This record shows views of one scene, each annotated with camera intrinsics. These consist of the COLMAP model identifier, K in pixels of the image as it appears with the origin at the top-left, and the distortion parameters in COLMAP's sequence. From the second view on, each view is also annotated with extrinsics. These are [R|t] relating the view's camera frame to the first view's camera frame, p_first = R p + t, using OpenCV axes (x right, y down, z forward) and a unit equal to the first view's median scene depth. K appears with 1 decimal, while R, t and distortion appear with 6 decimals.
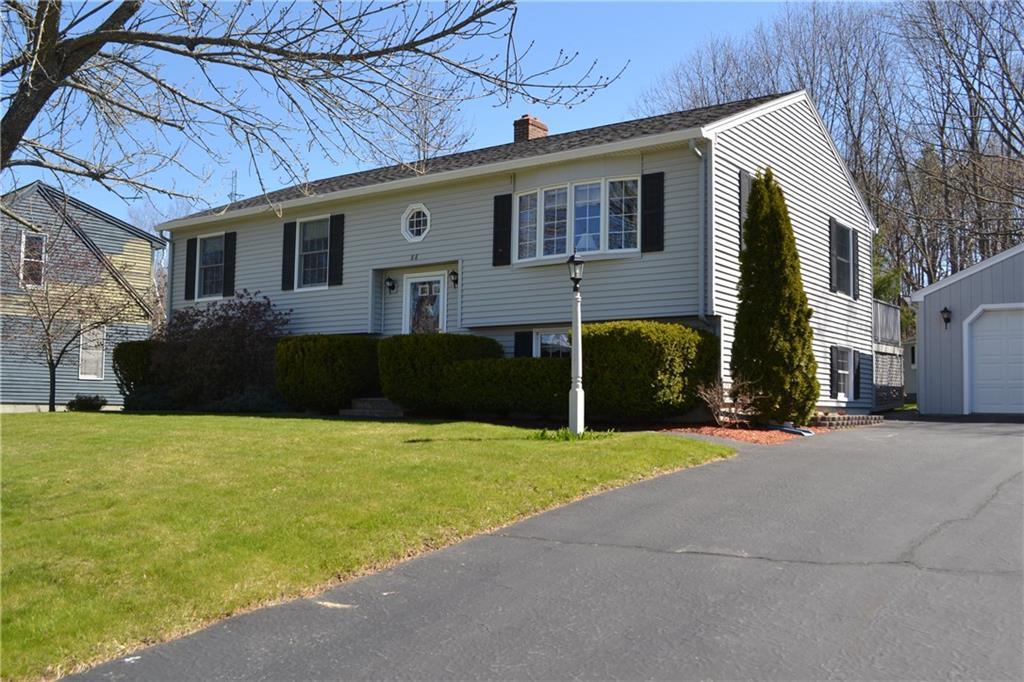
lens RADIAL K [[963.0, 0, 512.5], [0, 963.0, 340.4], [0, 0, 1]] dist [-0.010987, 0.000000]
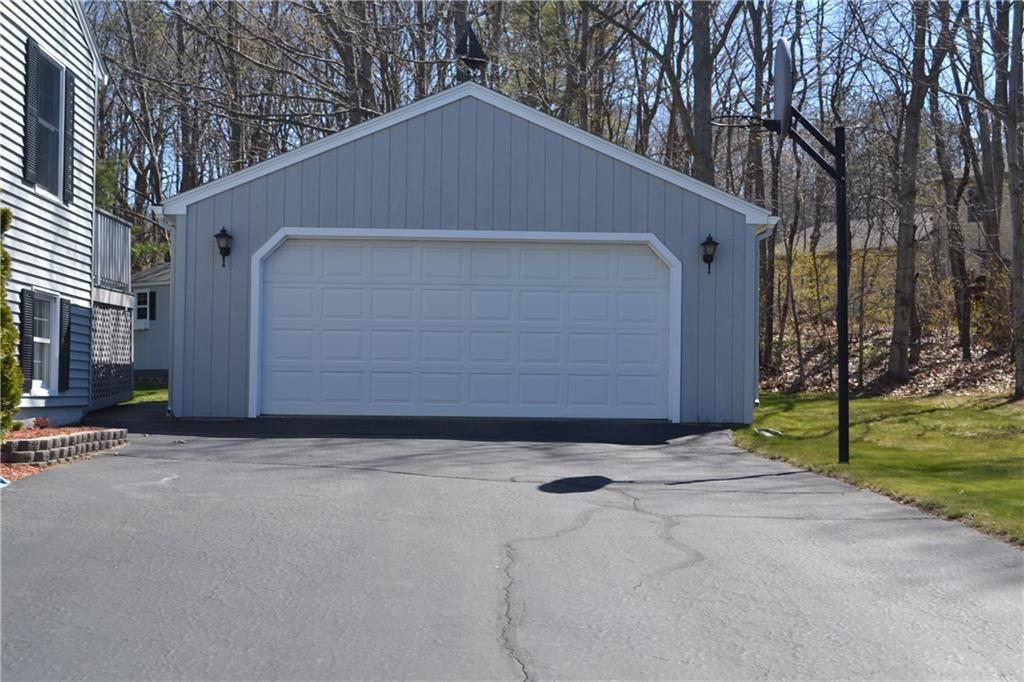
lens RADIAL K [[1487.1, 0, 512.9], [0, 1487.1, 339.8], [0, 0, 1]] dist [0.014523, 0.000000]
pose [[0.784334, 0.013324, 0.620196, 0.041780], [-0.039304, 0.998828, 0.028248, -0.000314], [-0.619093, -0.046532, 0.783938, 0.203353]]
